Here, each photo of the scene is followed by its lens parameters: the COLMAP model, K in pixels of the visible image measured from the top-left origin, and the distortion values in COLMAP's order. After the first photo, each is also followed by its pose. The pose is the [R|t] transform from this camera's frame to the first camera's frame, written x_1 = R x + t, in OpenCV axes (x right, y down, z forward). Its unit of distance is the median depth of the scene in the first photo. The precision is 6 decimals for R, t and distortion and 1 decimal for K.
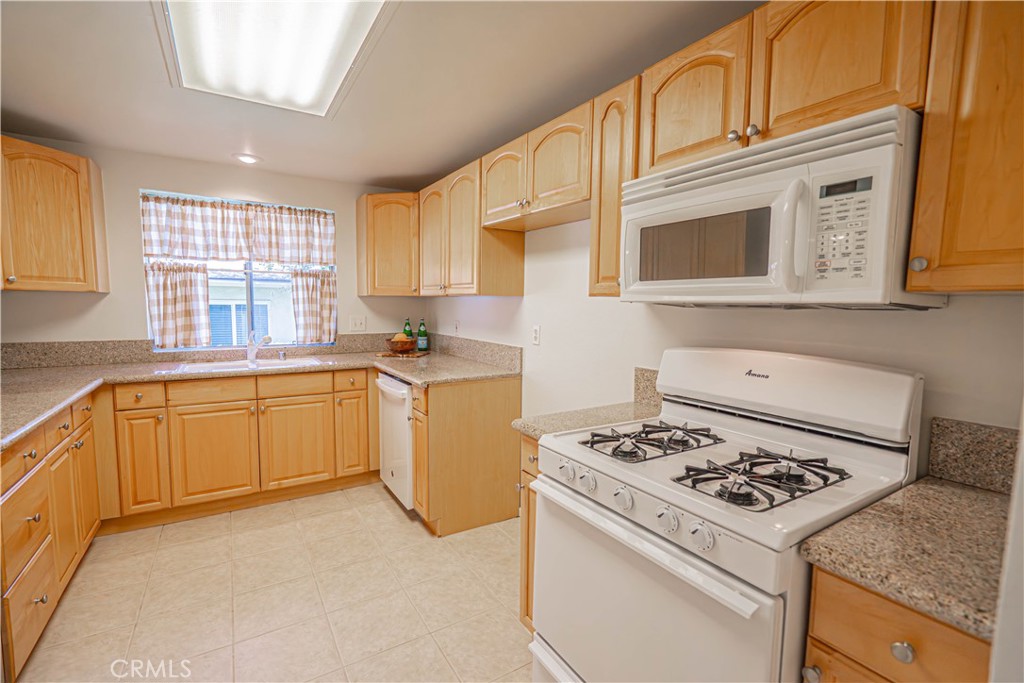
lens RADIAL K [[471.1, 0, 513.5], [0, 471.1, 346.3], [0, 0, 1]] dist [-0.004096, 0.000320]
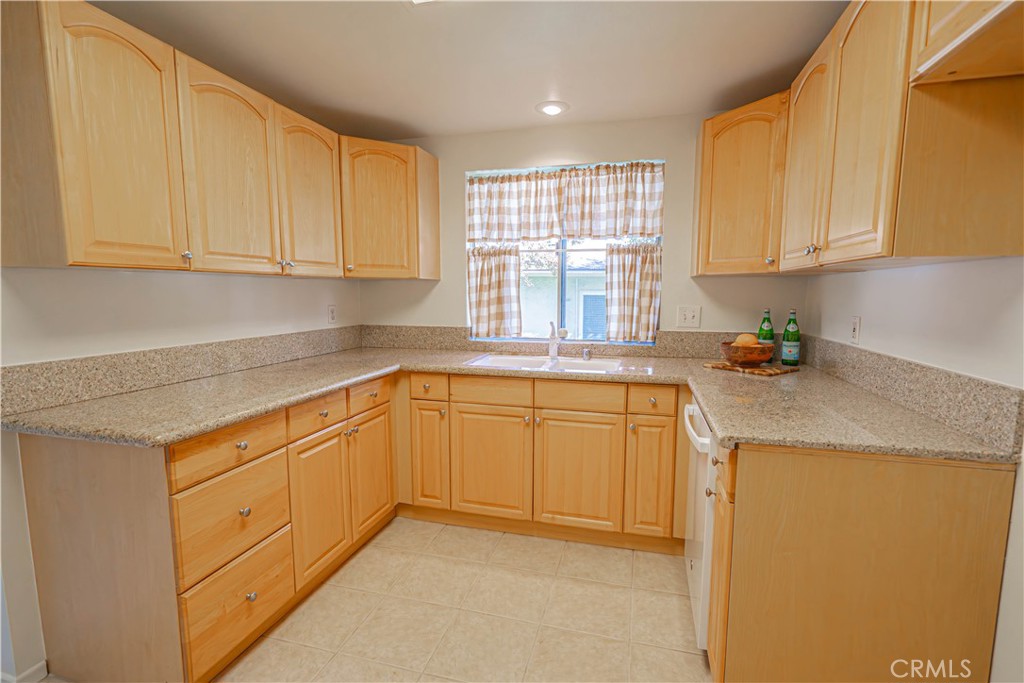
lens RADIAL K [[471.1, 0, 513.5], [0, 471.1, 346.3], [0, 0, 1]] dist [-0.004096, 0.000320]
pose [[0.680190, 0.073051, -0.729387, 0.008436], [-0.060534, 0.997221, 0.043426, -0.021933], [0.730532, 0.014615, 0.682722, 0.385390]]
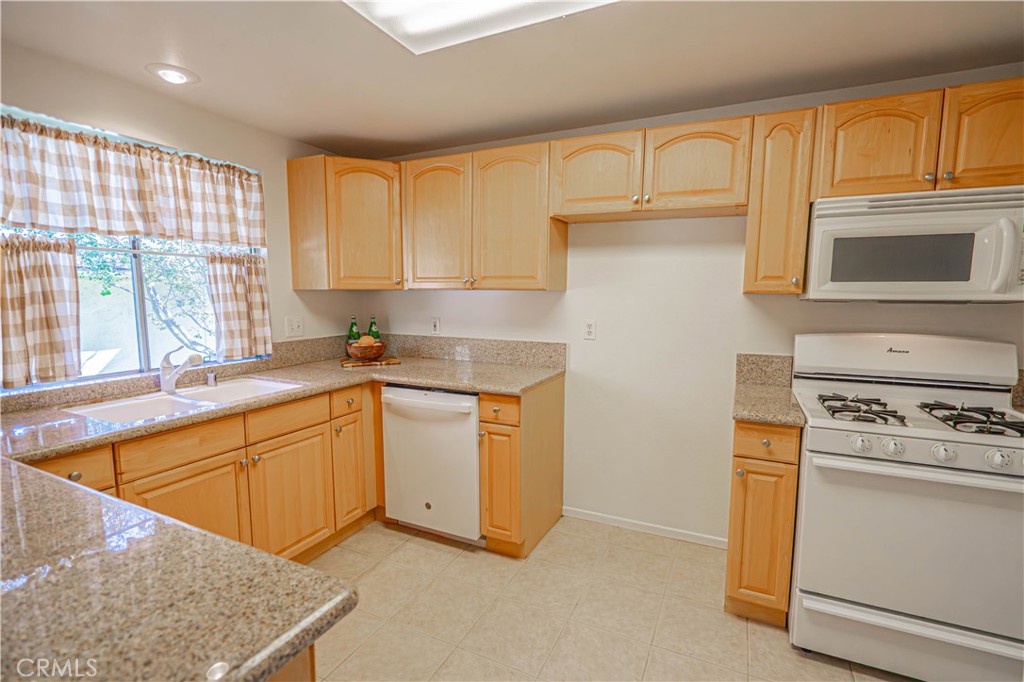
lens RADIAL K [[482.8, 0, 515.6], [0, 482.8, 347.9], [0, 0, 1]] dist [-0.002677, -0.000228]
pose [[0.836842, -0.072359, 0.542641, -0.530483], [0.056462, 0.997348, 0.045918, -0.034473], [-0.544524, -0.007787, 0.838709, 0.191574]]
